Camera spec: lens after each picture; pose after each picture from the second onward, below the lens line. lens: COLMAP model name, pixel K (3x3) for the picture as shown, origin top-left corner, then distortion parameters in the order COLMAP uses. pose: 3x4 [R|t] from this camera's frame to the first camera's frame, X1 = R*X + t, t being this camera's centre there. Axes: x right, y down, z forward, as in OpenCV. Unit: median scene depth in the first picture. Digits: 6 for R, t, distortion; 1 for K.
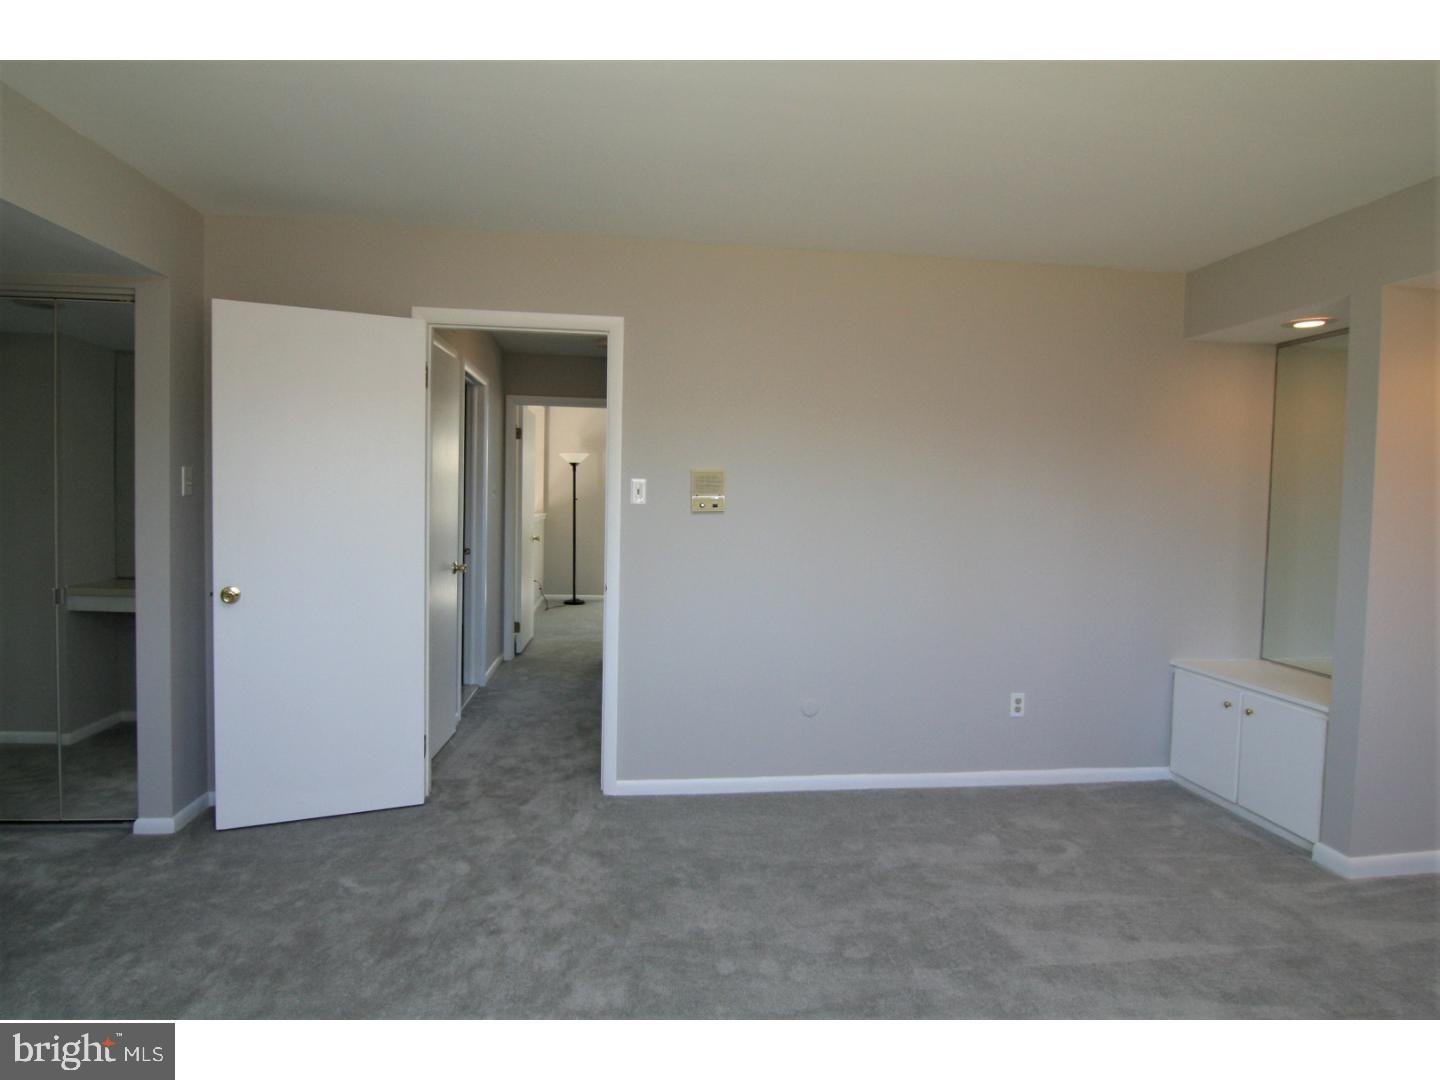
lens RADIAL K [[762.4, 0, 720.0], [0, 762.4, 540.0], [0, 0, 1]] dist [-0.014340, -0.010631]
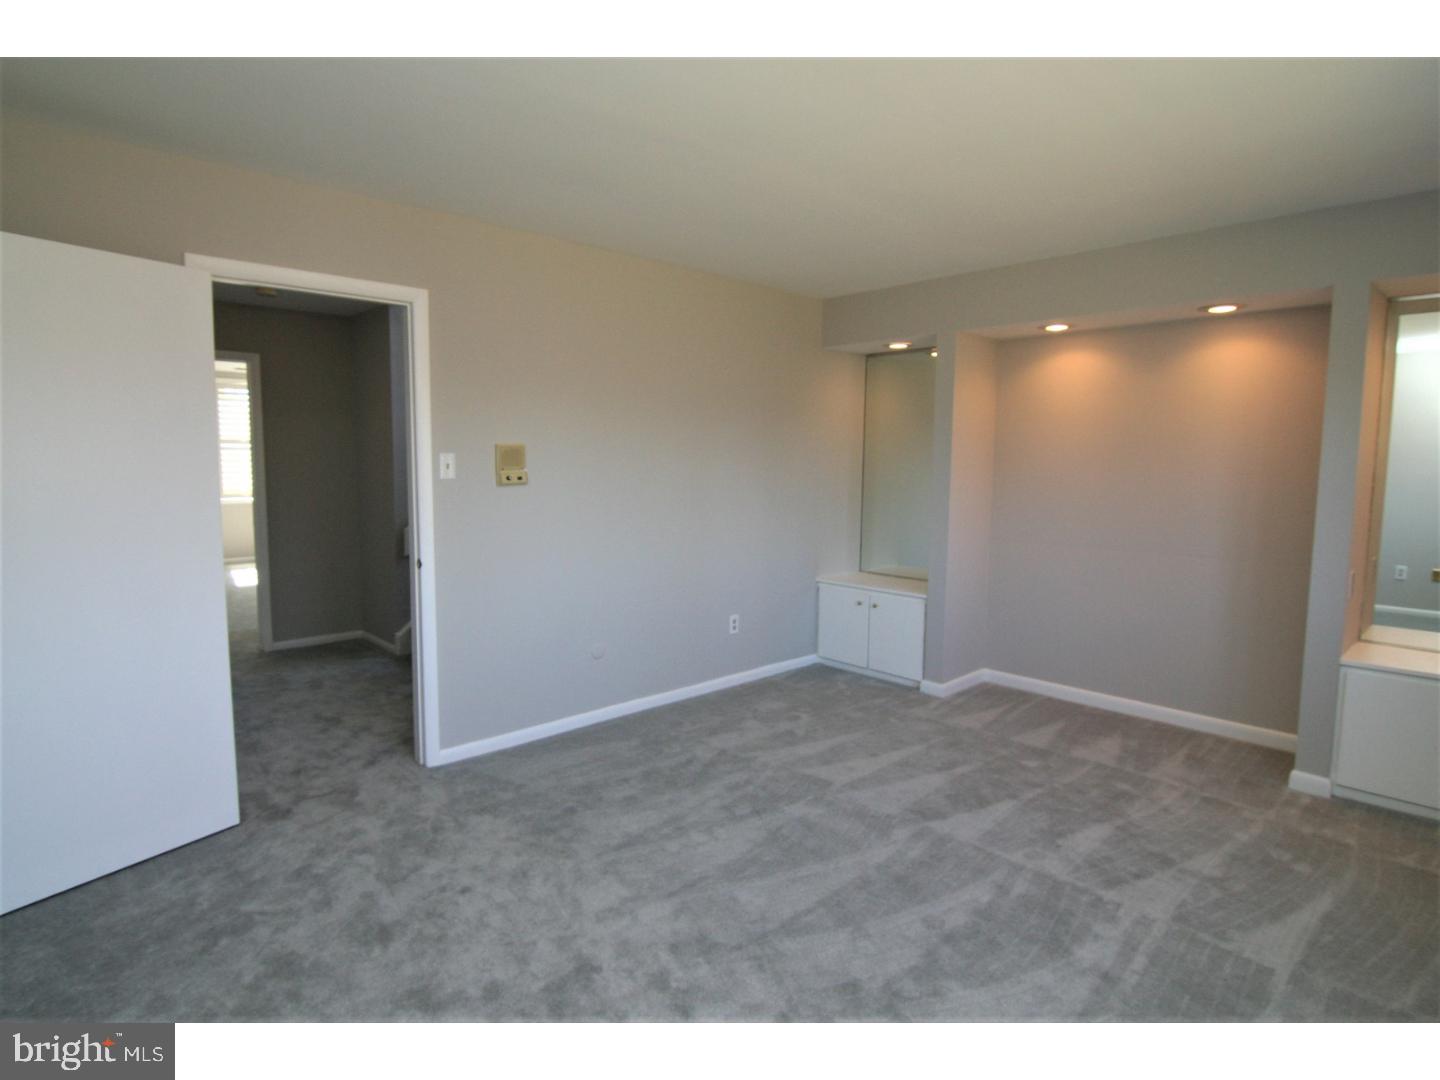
lens RADIAL K [[762.4, 0, 720.0], [0, 762.4, 540.0], [0, 0, 1]] dist [-0.014340, -0.010631]
pose [[0.806386, -0.076158, 0.586466, -0.463702], [0.042659, 0.996581, 0.070760, -0.023848], [-0.589849, -0.032042, 0.806877, -0.038089]]
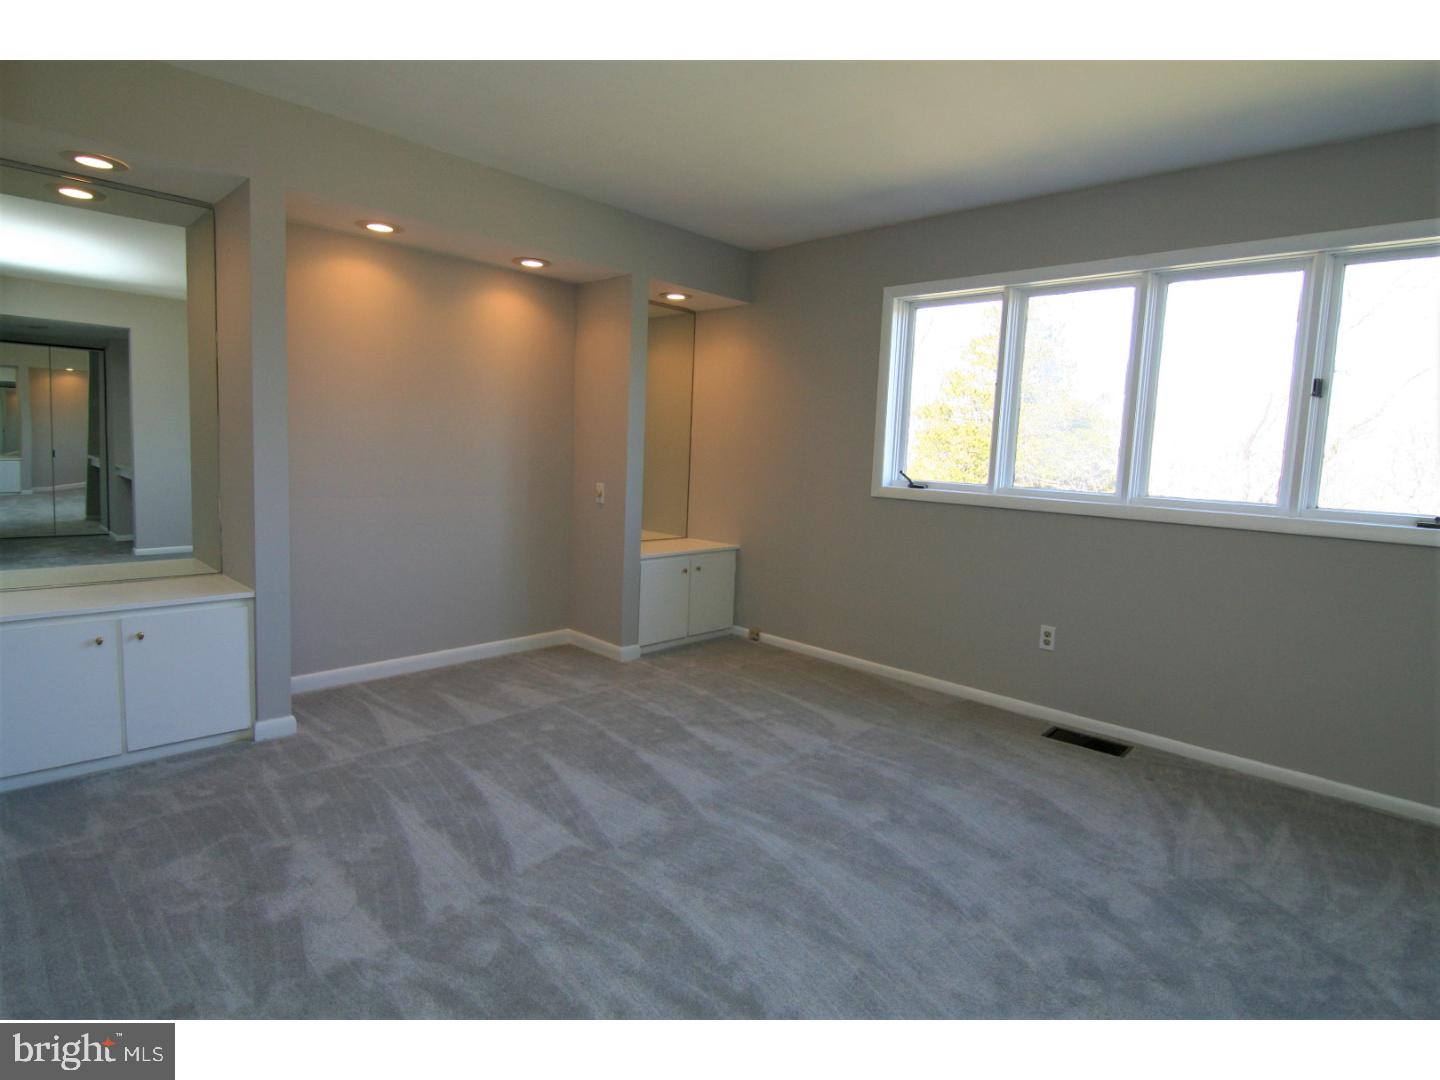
lens RADIAL K [[723.5, 0, 720.0], [0, 723.5, 540.0], [0, 0, 1]] dist [-0.029020, -0.000380]
pose [[-0.633178, -0.141735, 0.760919, -0.311449], [-0.012360, 0.984817, 0.173155, -0.021999], [-0.773908, 0.100233, -0.625316, 1.078655]]
